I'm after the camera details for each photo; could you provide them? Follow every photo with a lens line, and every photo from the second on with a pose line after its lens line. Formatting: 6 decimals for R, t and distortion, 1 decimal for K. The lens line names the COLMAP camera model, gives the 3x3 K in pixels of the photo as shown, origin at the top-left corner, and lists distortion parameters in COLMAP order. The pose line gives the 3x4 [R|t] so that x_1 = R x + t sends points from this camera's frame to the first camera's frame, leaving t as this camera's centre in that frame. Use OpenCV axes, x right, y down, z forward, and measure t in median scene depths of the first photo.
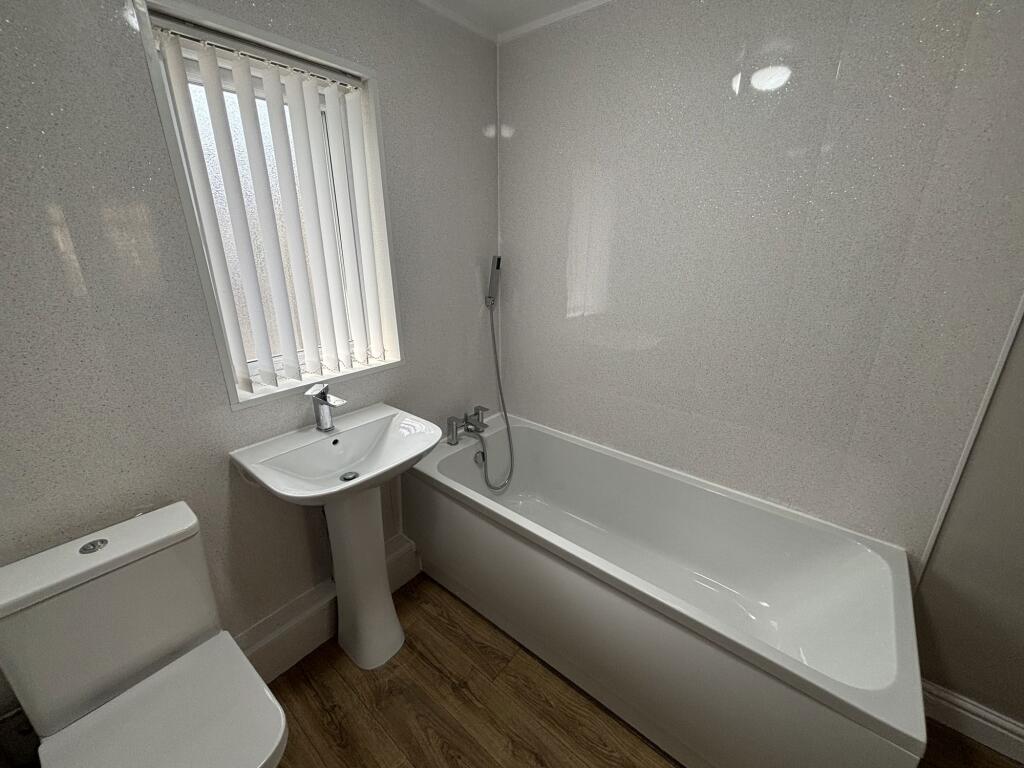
lens RADIAL K [[414.7, 0, 512.6], [0, 414.7, 380.5], [0, 0, 1]] dist [0.009753, -0.000757]
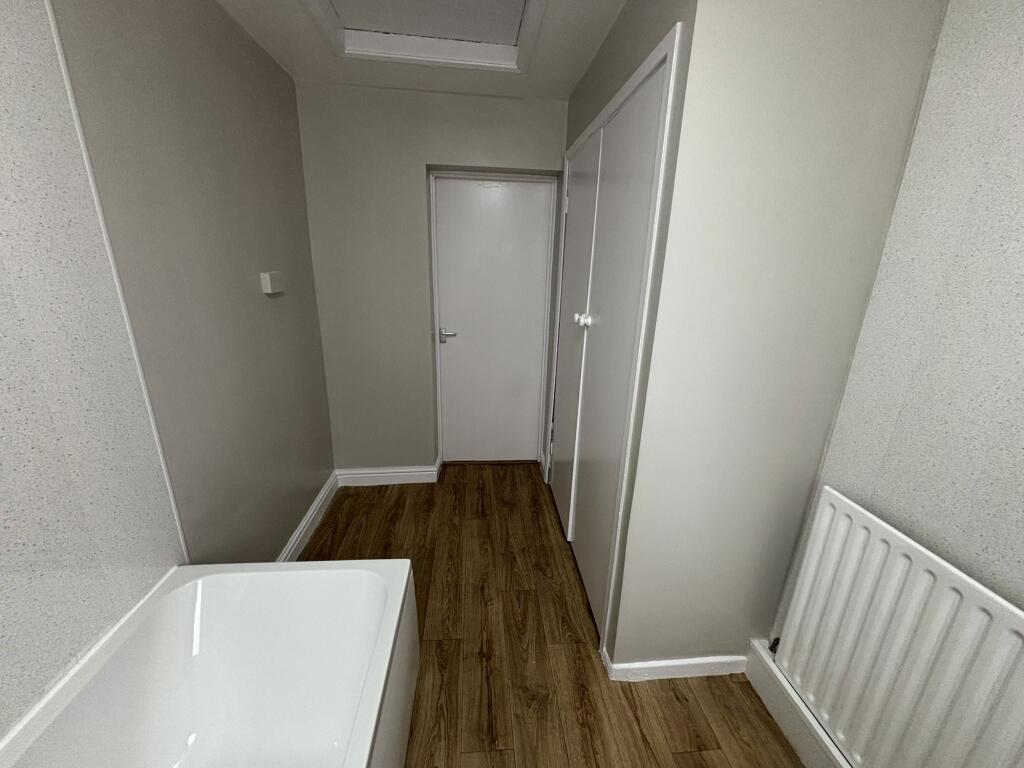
lens RADIAL K [[414.7, 0, 513.3], [0, 414.7, 382.9], [0, 0, 1]] dist [0.009753, -0.000757]
pose [[-0.695409, -0.238092, 0.678025, -0.701913], [0.193980, 0.846299, 0.496135, -0.378411], [-0.691938, 0.476541, -0.542339, 1.119401]]
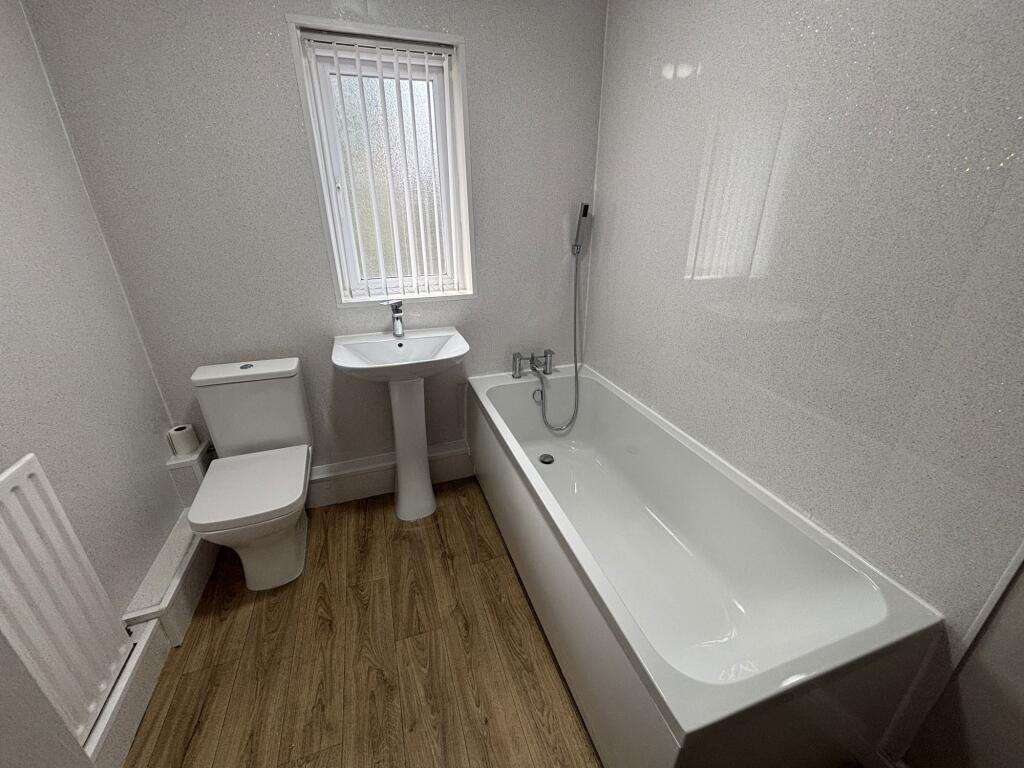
lens RADIAL K [[414.7, 0, 512.8], [0, 414.7, 381.5], [0, 0, 1]] dist [0.009753, -0.000757]
pose [[0.849466, 0.198202, -0.489003, 0.502481], [-0.163446, 0.980025, 0.113295, 0.049062], [0.501691, -0.016314, 0.864893, 0.032972]]
